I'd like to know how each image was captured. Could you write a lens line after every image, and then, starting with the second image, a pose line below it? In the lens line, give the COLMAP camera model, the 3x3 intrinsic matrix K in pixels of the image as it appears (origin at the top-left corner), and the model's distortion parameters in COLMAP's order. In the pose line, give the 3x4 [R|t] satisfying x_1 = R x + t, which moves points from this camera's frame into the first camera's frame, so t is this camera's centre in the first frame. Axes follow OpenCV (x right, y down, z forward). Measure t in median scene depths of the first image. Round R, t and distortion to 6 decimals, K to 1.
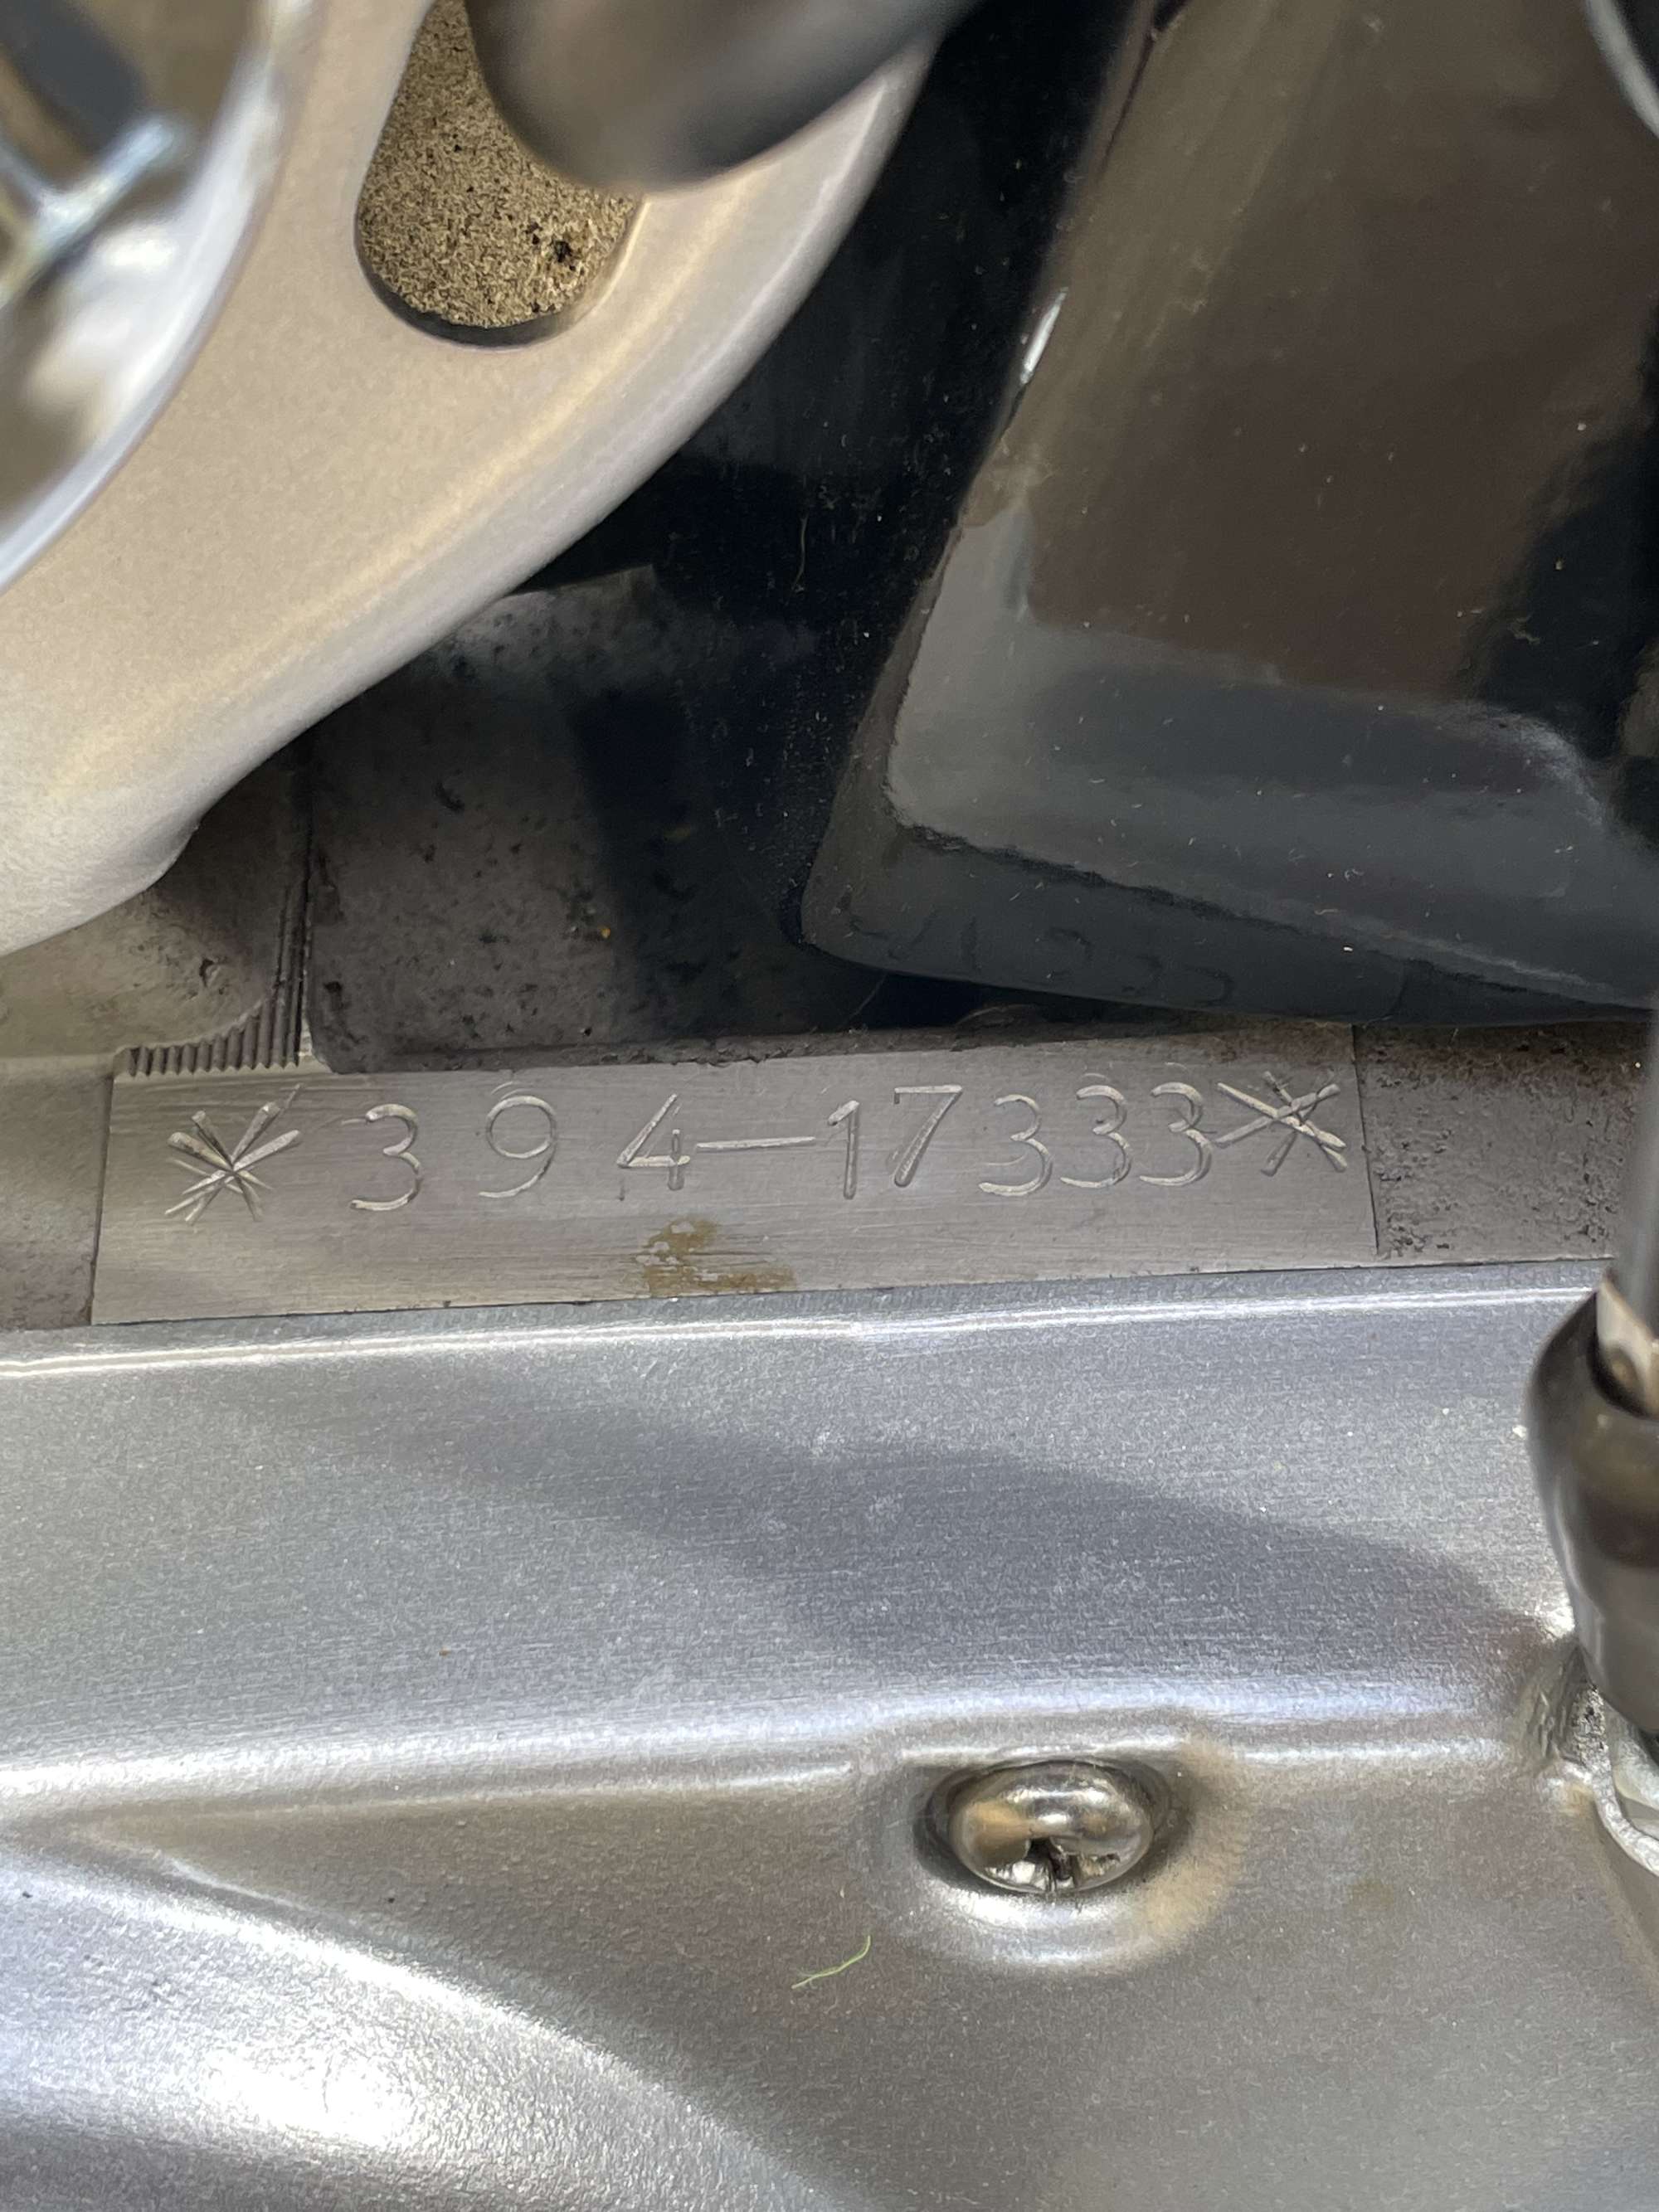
lens RADIAL K [[3263.4, 0, 831.2], [0, 3263.4, 1100.3], [0, 0, 1]] dist [0.101245, 0.000000]
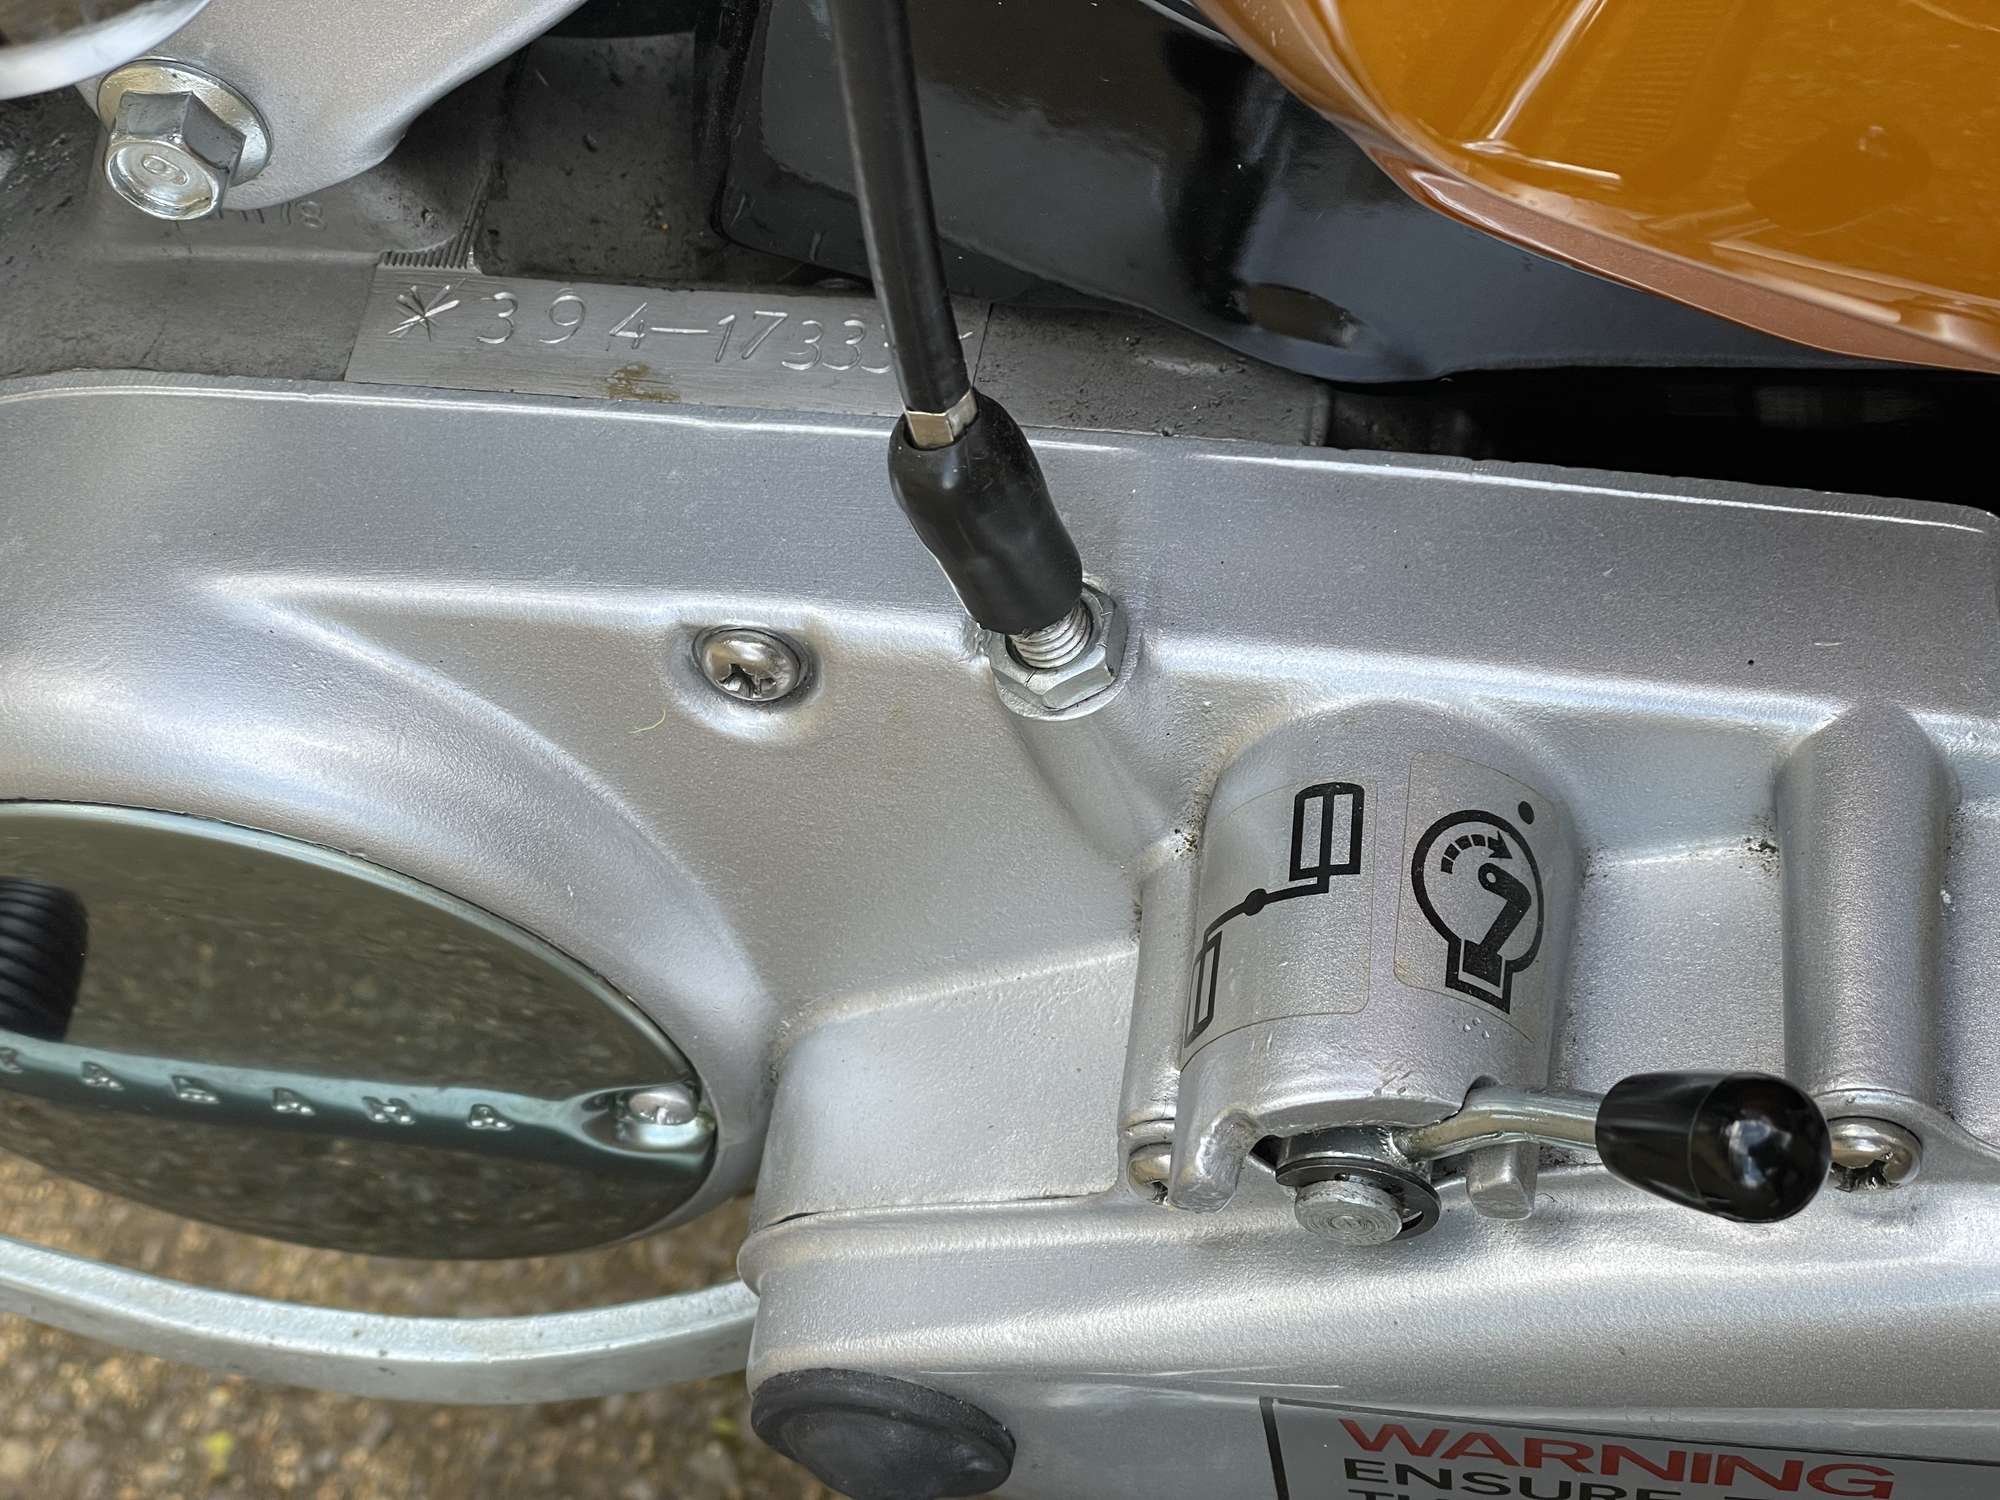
lens RADIAL K [[3055.5, 0, 1002.5], [0, 3055.5, 751.9], [0, 0, 1]] dist [0.045915, 0.000000]
pose [[0.981809, 0.126056, -0.141988, 0.453675], [-0.115015, 0.989849, 0.083484, 0.086573], [0.151070, -0.065635, 0.986342, -0.789029]]
